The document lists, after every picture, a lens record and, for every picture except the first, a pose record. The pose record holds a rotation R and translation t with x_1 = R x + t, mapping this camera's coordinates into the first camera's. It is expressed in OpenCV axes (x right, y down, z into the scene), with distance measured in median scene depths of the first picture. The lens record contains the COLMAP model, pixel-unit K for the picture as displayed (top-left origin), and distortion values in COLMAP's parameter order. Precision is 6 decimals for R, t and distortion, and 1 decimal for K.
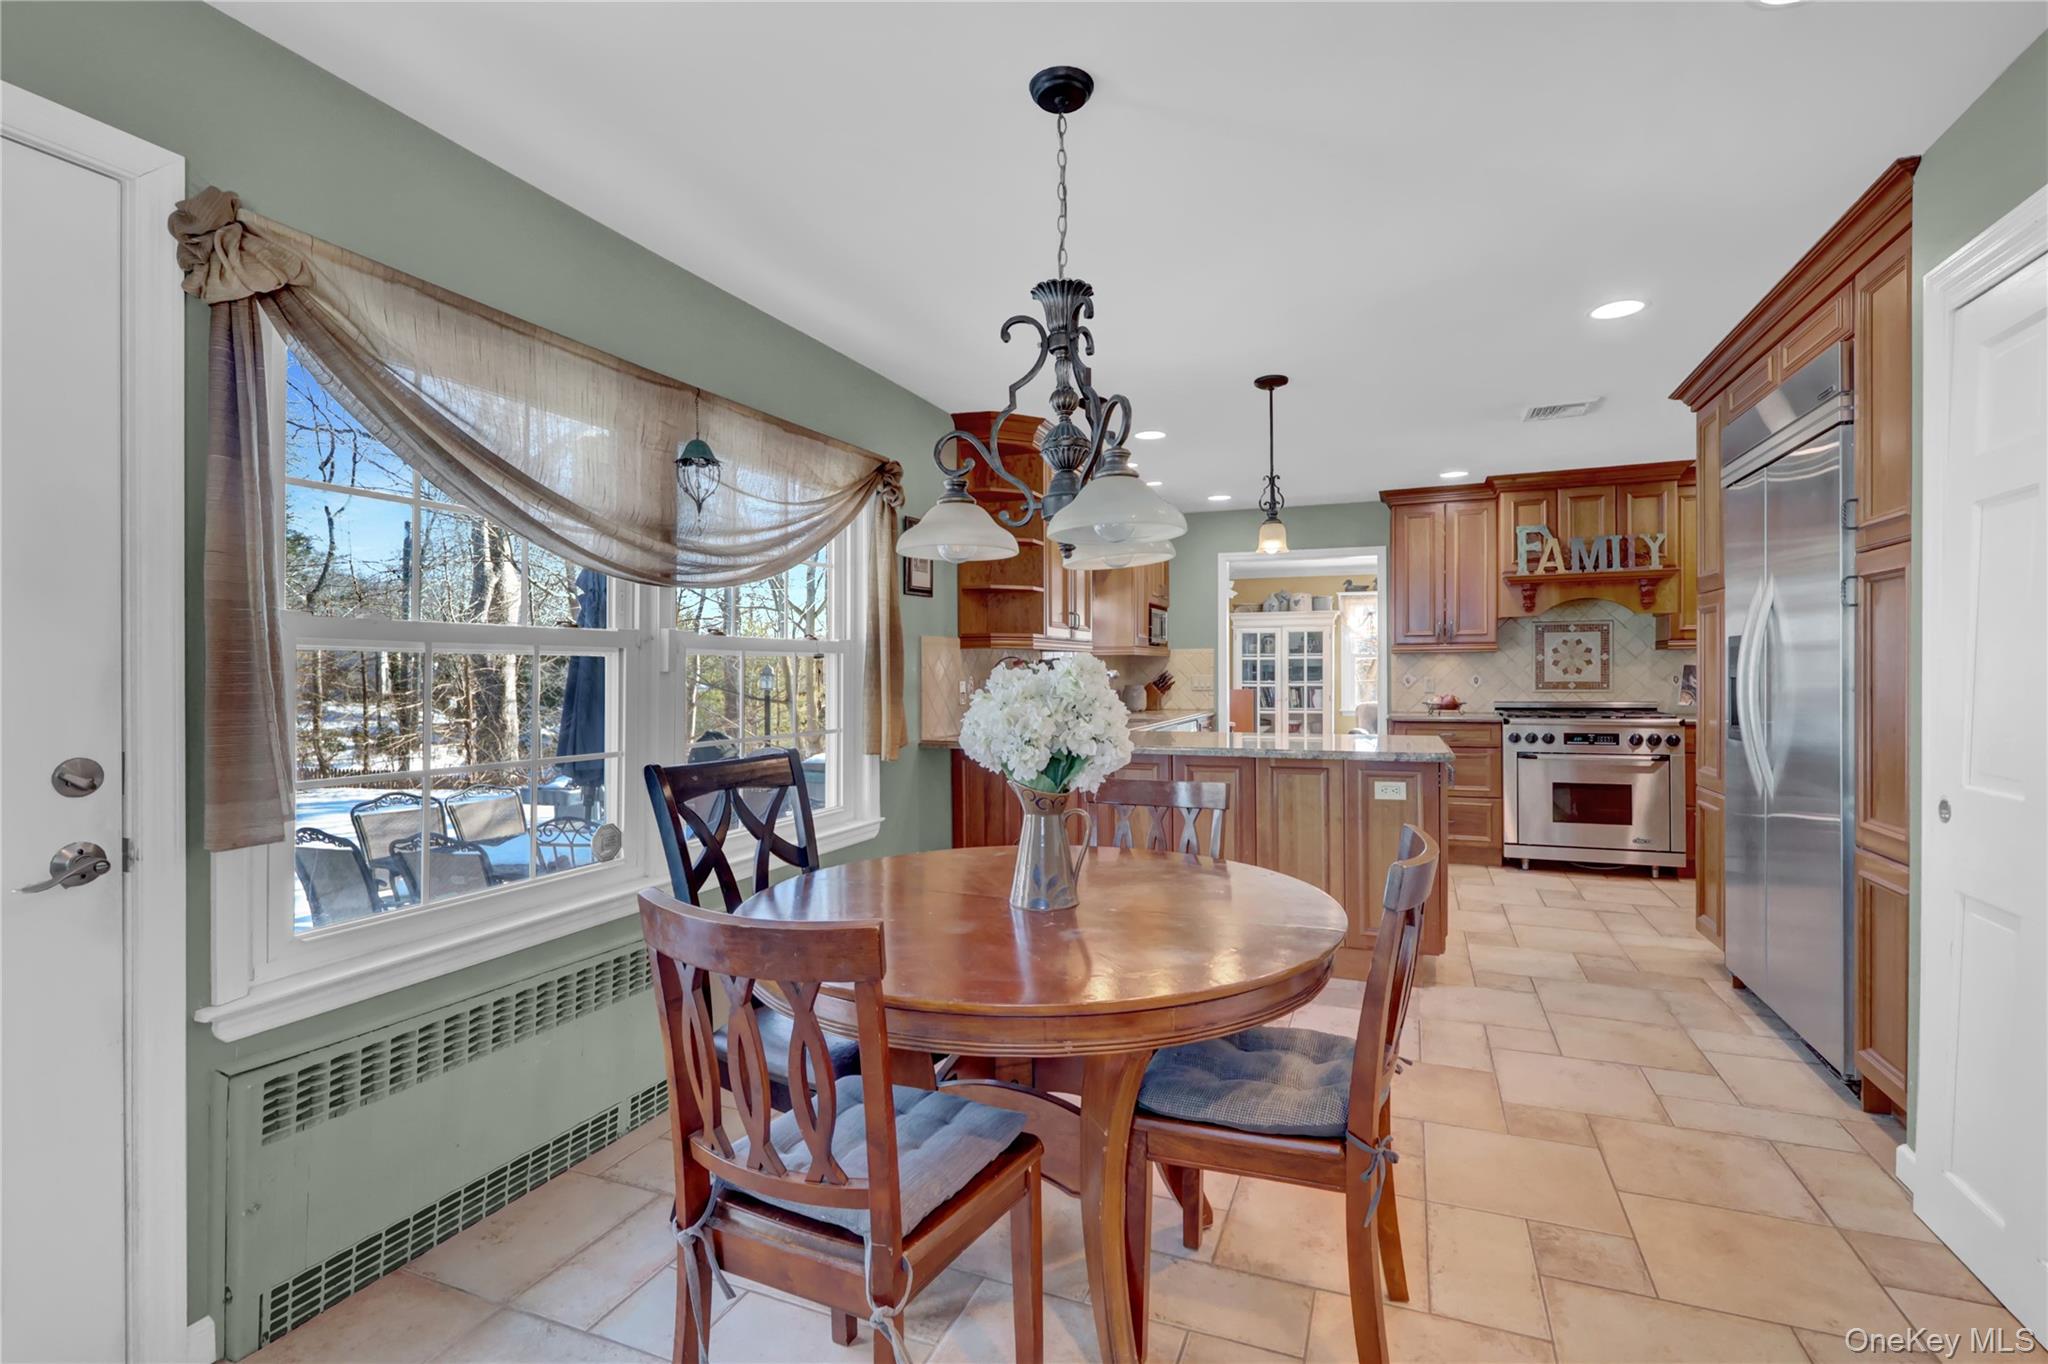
lens RADIAL K [[946.2, 0, 1027.4], [0, 946.2, 676.8], [0, 0, 1]] dist [-0.000251, 0.000024]
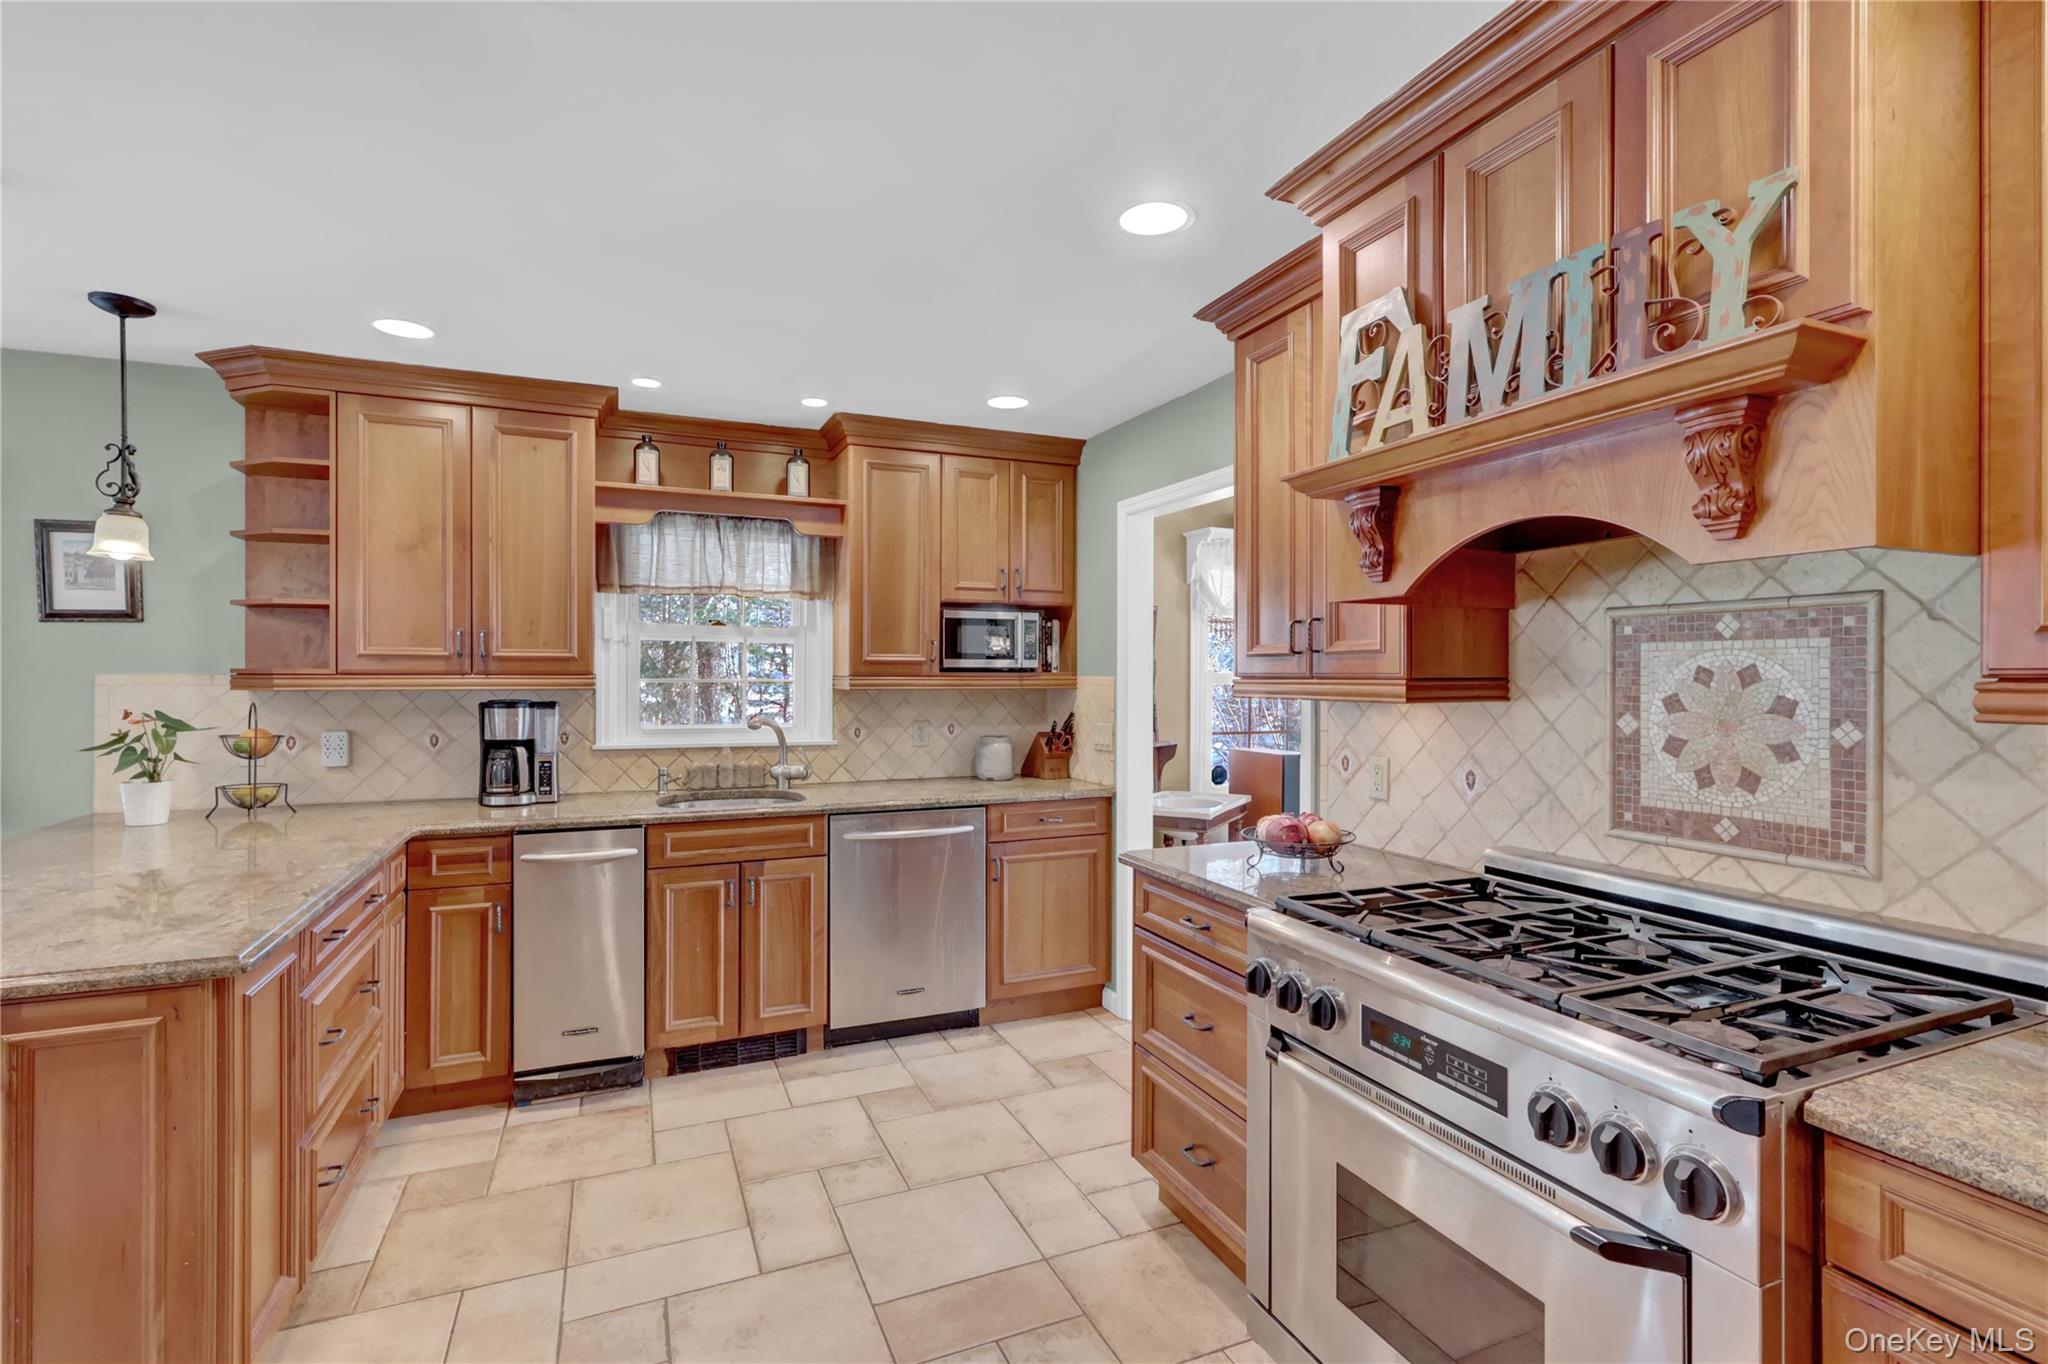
lens RADIAL K [[946.2, 0, 1024.7], [0, 946.2, 675.0], [0, 0, 1]] dist [-0.000251, 0.000024]
pose [[0.709173, 0.006140, -0.705007, 0.632621], [-0.014150, 0.999885, -0.005526, -0.032623], [0.704892, 0.013895, 0.709178, 0.662412]]
